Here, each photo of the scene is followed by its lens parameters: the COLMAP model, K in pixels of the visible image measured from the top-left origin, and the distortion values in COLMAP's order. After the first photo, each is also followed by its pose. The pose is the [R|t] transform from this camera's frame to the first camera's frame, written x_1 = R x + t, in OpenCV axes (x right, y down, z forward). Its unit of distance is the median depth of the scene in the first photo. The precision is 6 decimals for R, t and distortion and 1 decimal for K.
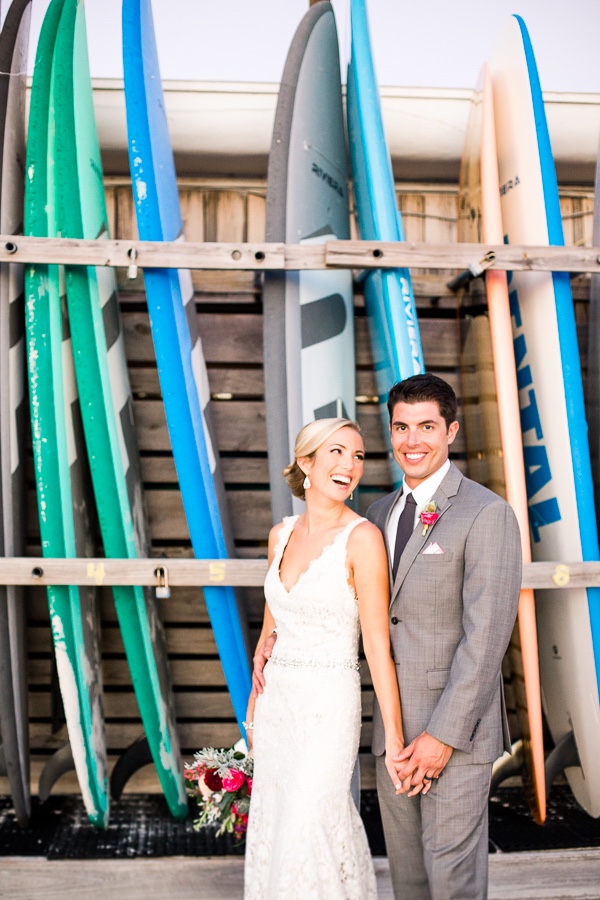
lens RADIAL K [[1460.8, 0, 300.0], [0, 1460.8, 450.0], [0, 0, 1]] dist [-0.163535, 0.160385]
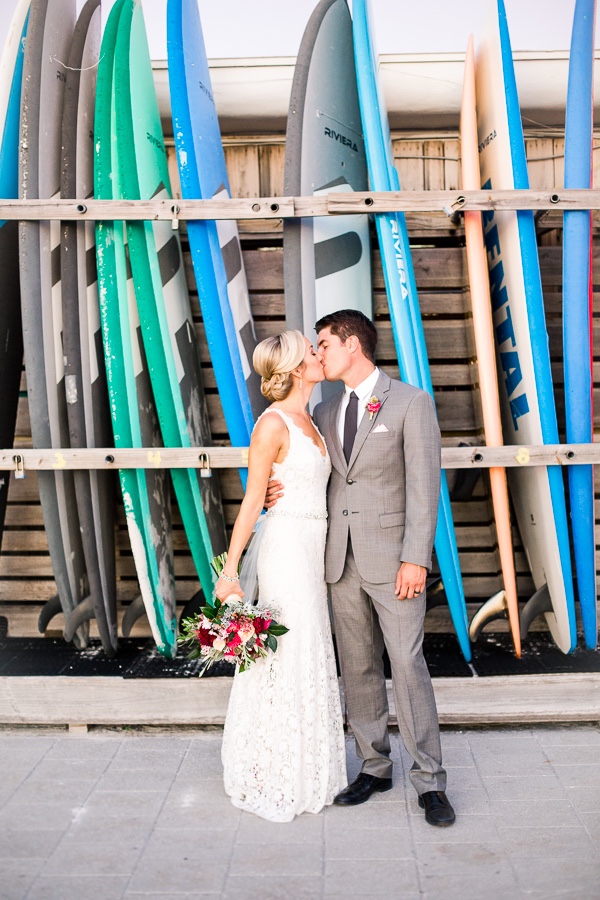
lens RADIAL K [[1474.3, 0, 300.1], [0, 1474.3, 486.1], [0, 0, 1]] dist [-0.158775, 0.082245]
pose [[0.990498, -0.012348, -0.136969, 0.162759], [0.024479, 0.995886, 0.087241, -0.002569], [0.135328, -0.089765, 0.986726, -0.272087]]
